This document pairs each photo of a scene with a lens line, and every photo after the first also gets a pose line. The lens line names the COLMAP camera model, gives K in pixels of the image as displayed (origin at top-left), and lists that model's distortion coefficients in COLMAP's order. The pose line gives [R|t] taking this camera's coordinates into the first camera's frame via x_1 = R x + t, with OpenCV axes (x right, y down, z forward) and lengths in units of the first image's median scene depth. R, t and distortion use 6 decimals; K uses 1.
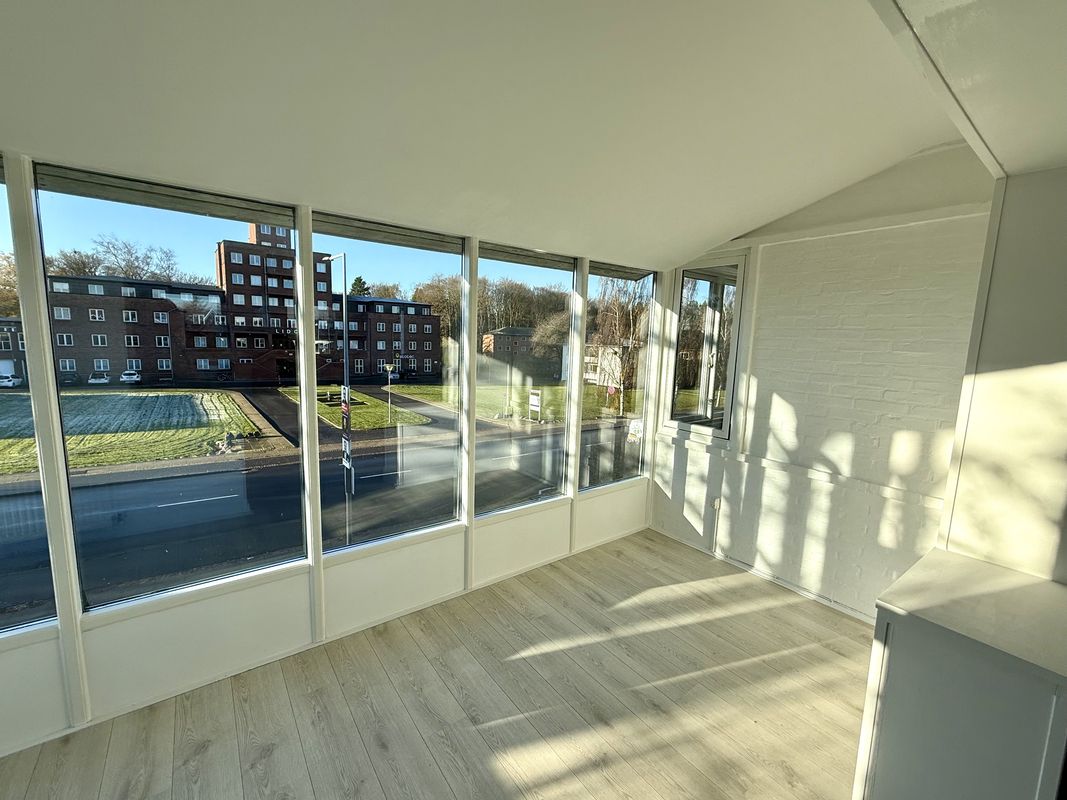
lens RADIAL K [[461.6, 0, 529.8], [0, 461.6, 405.8], [0, 0, 1]] dist [-0.001853, 0.002843]
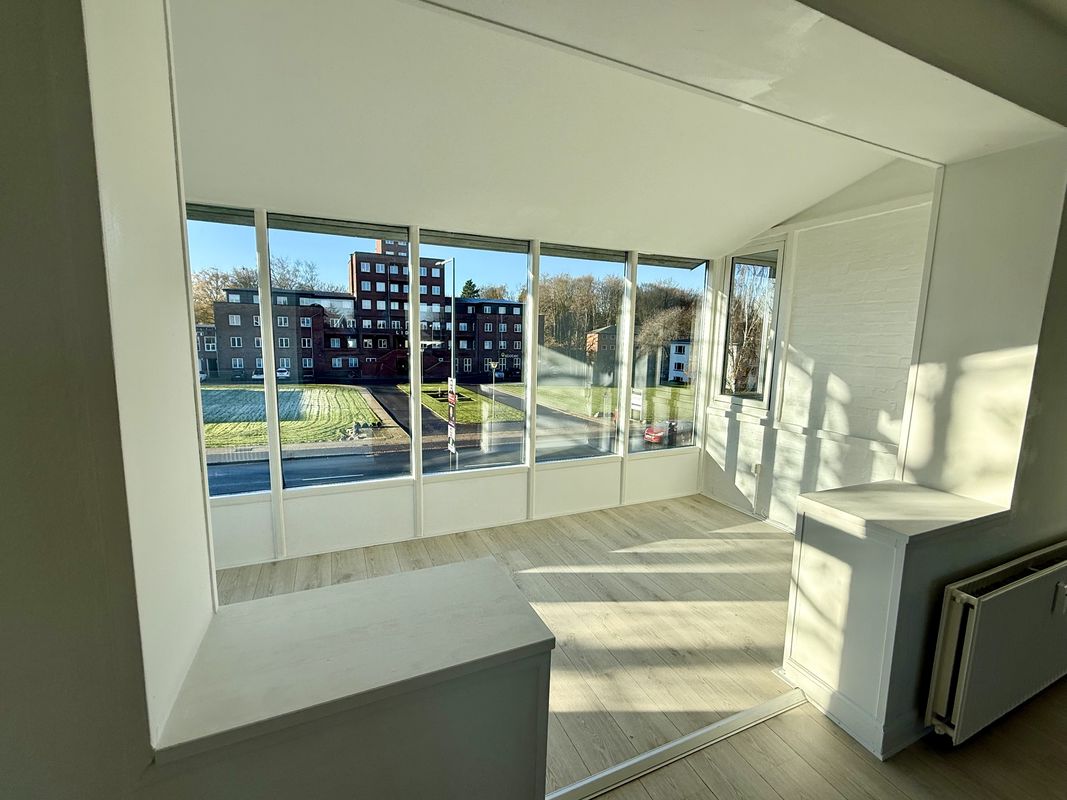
lens RADIAL K [[461.6, 0, 526.5], [0, 461.6, 409.1], [0, 0, 1]] dist [-0.001853, 0.002843]
pose [[0.974475, 0.023229, -0.223289, 0.095544], [-0.021037, 0.999704, 0.012189, 0.058242], [0.223506, -0.007181, 0.974676, -0.167462]]
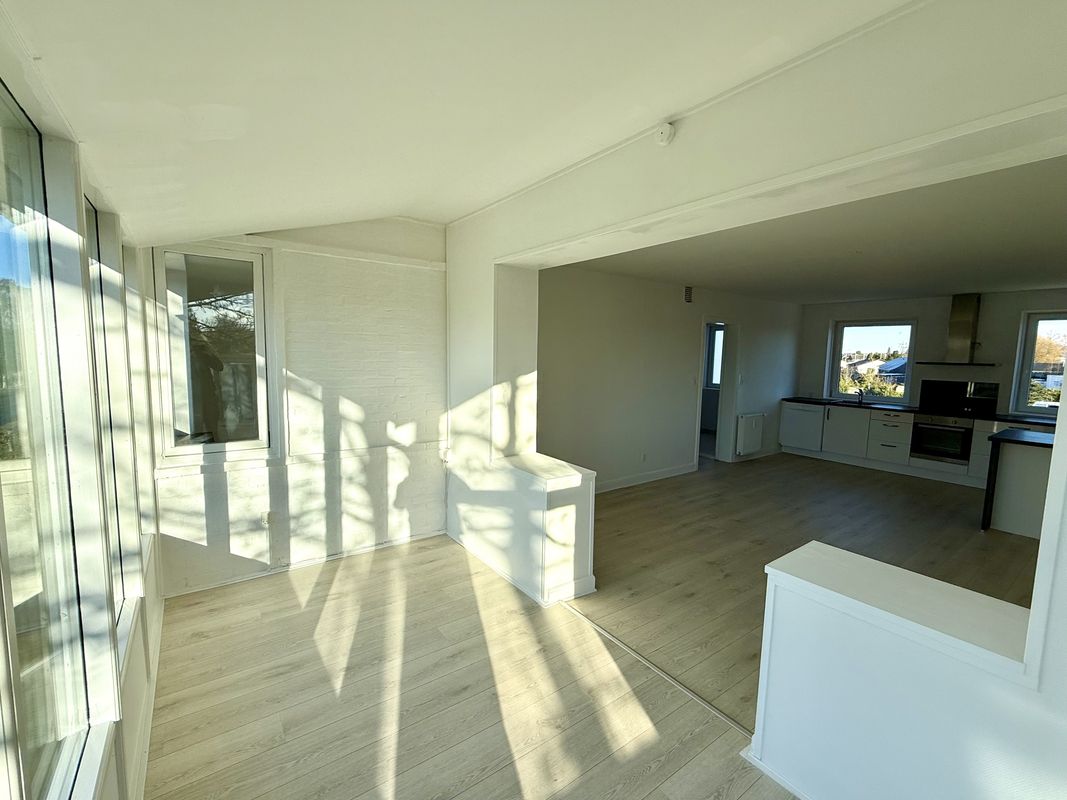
lens RADIAL K [[461.6, 0, 539.2], [0, 461.6, 408.0], [0, 0, 1]] dist [-0.001853, 0.002843]
pose [[-0.006116, -0.149244, 0.988781, -0.417039], [0.121048, 0.981418, 0.148882, -0.067643], [-0.992628, 0.120601, 0.012064, 0.356206]]
